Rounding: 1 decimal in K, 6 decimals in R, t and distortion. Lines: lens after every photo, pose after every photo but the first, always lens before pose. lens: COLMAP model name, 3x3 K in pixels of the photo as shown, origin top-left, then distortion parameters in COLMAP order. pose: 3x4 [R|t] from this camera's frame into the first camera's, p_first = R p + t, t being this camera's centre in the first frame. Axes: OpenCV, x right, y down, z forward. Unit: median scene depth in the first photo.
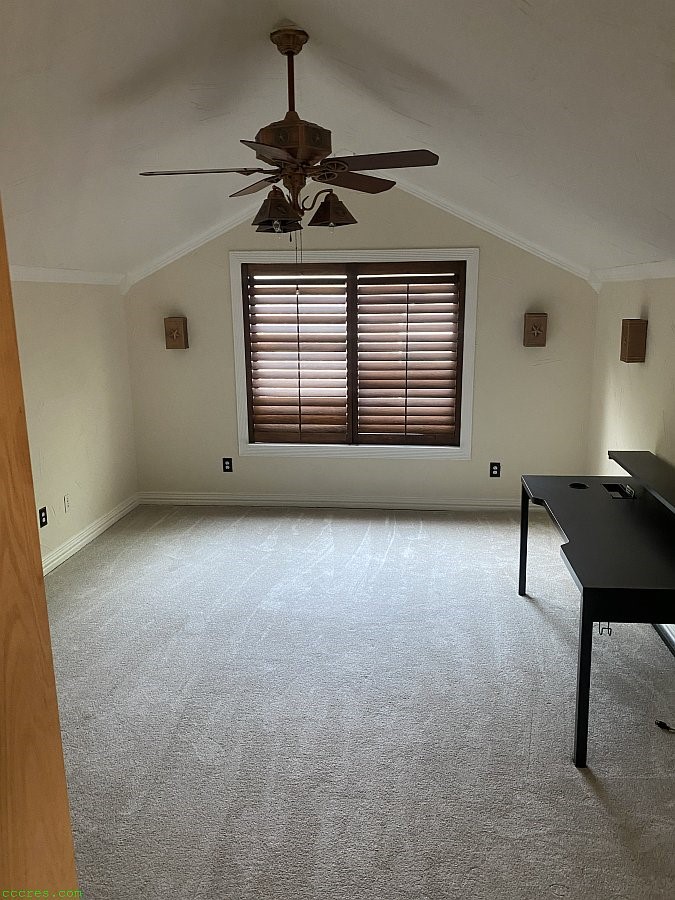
lens RADIAL K [[693.4, 0, 334.8], [0, 693.4, 449.6], [0, 0, 1]] dist [-0.002981, -0.000144]
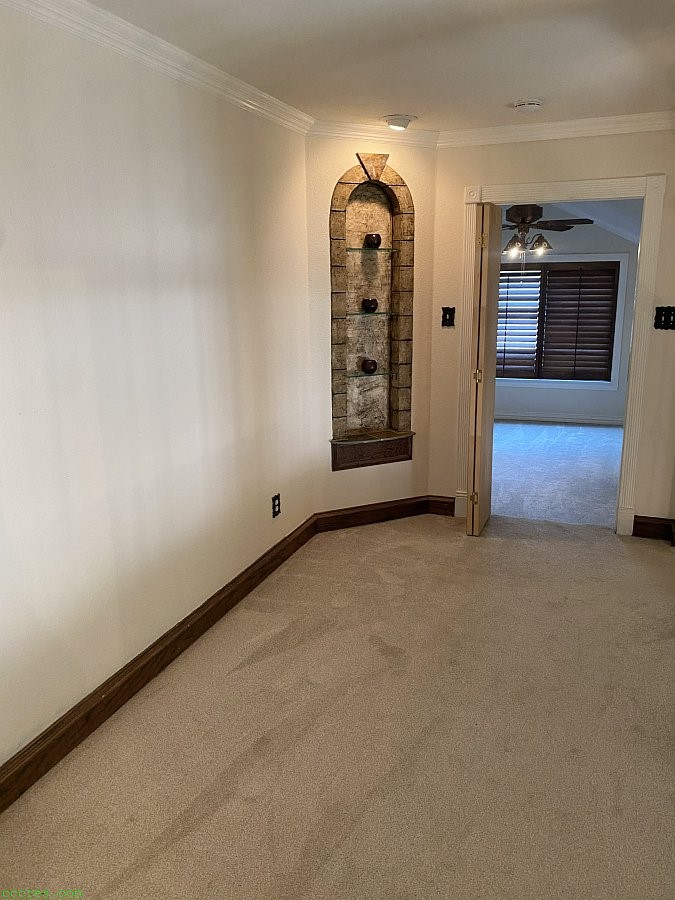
lens RADIAL K [[693.4, 0, 342.0], [0, 693.4, 447.6], [0, 0, 1]] dist [-0.002981, -0.000144]
pose [[0.972956, 0.055746, -0.224162, -0.046365], [-0.051167, 0.998347, 0.026192, 0.134057], [0.225251, -0.014014, 0.974200, -0.646232]]
